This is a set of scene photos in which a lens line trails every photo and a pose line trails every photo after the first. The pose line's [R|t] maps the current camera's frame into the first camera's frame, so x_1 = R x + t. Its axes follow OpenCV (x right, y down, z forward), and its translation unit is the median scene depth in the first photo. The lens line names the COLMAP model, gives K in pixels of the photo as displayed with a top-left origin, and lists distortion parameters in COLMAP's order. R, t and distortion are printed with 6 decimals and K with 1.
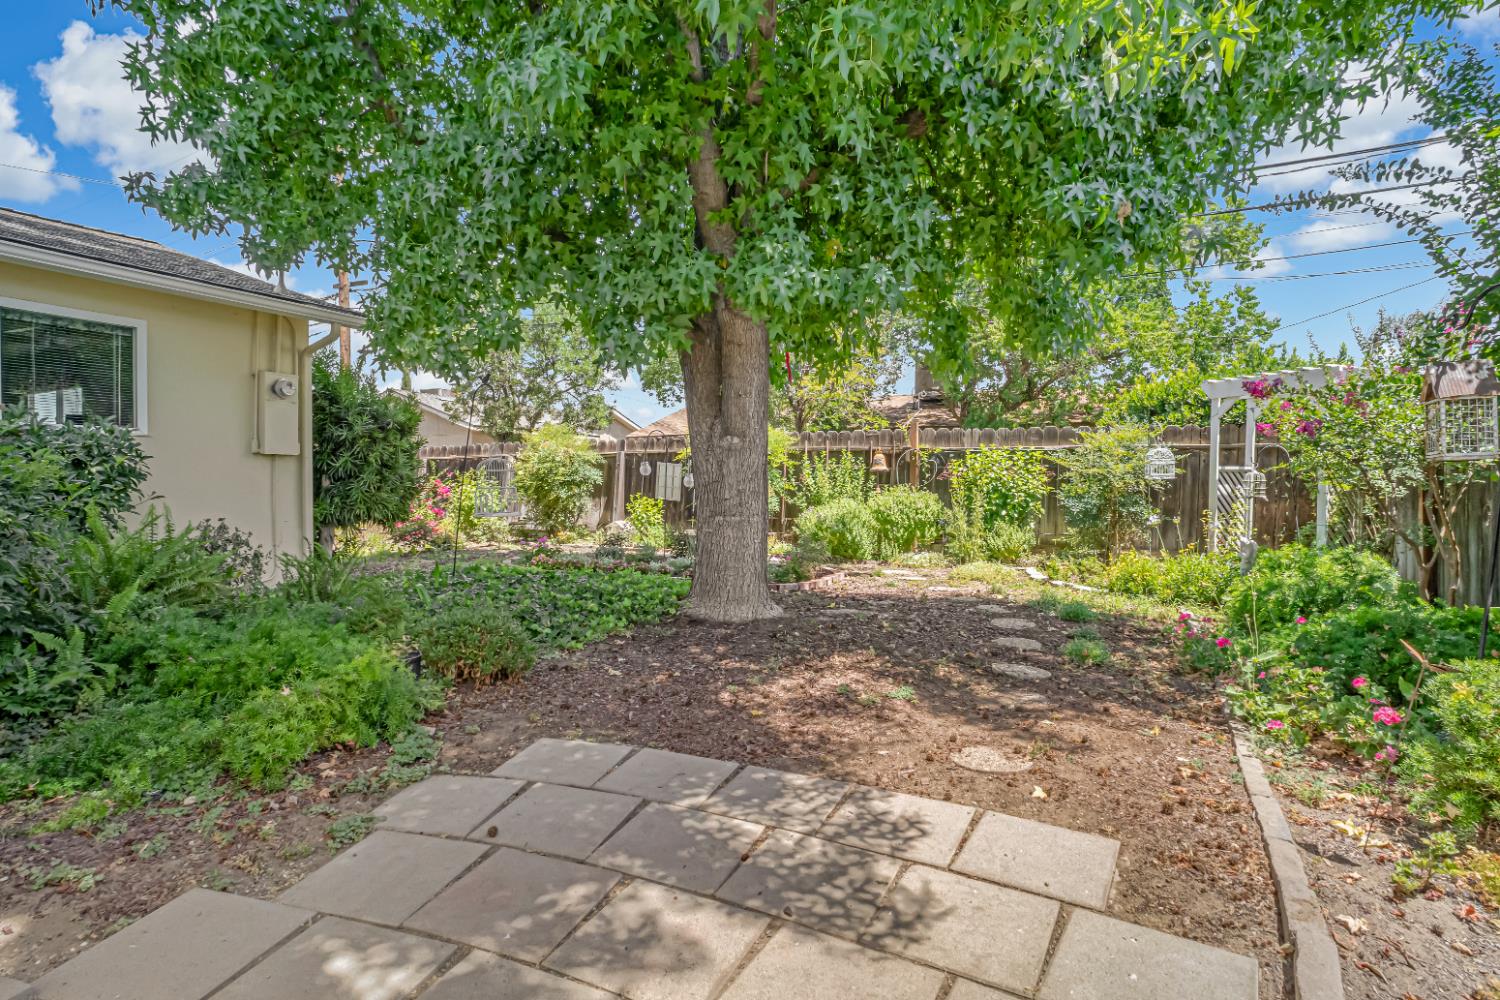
lens RADIAL K [[766.4, 0, 744.1], [0, 766.4, 486.3], [0, 0, 1]] dist [-0.078249, 0.036606]
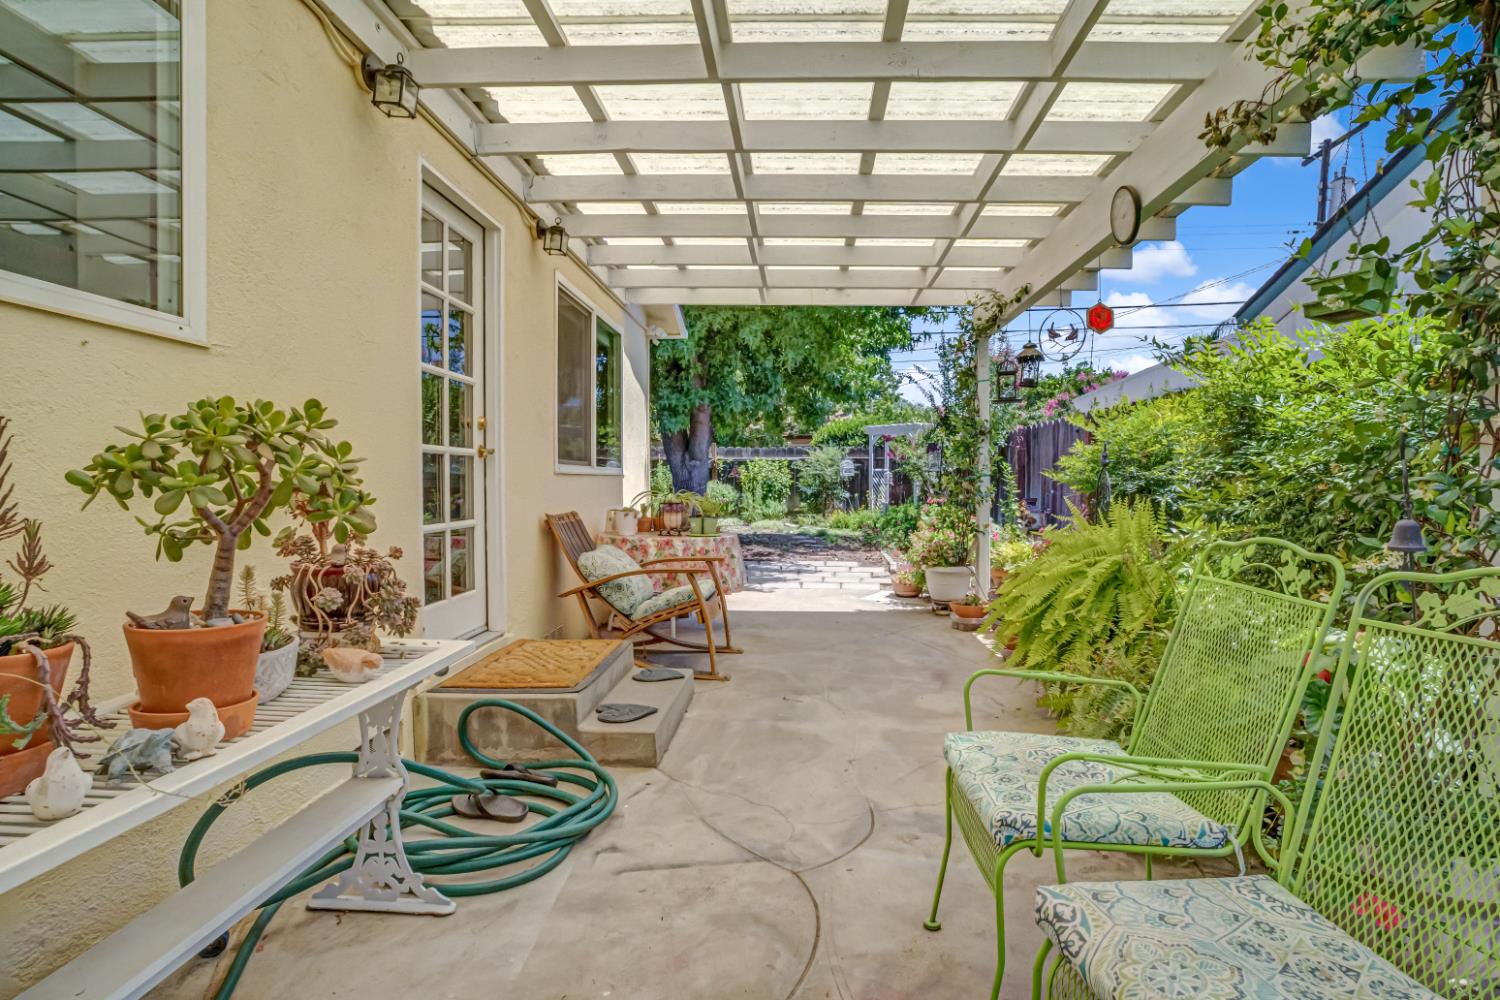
lens RADIAL K [[741.8, 0, 756.6], [0, 741.8, 497.0], [0, 0, 1]] dist [-0.064959, 0.034528]
pose [[0.914029, -0.023697, 0.404956, -0.444515], [0.016128, 0.999626, 0.022093, -0.000329], [-0.405328, -0.013662, 0.914069, -0.672688]]
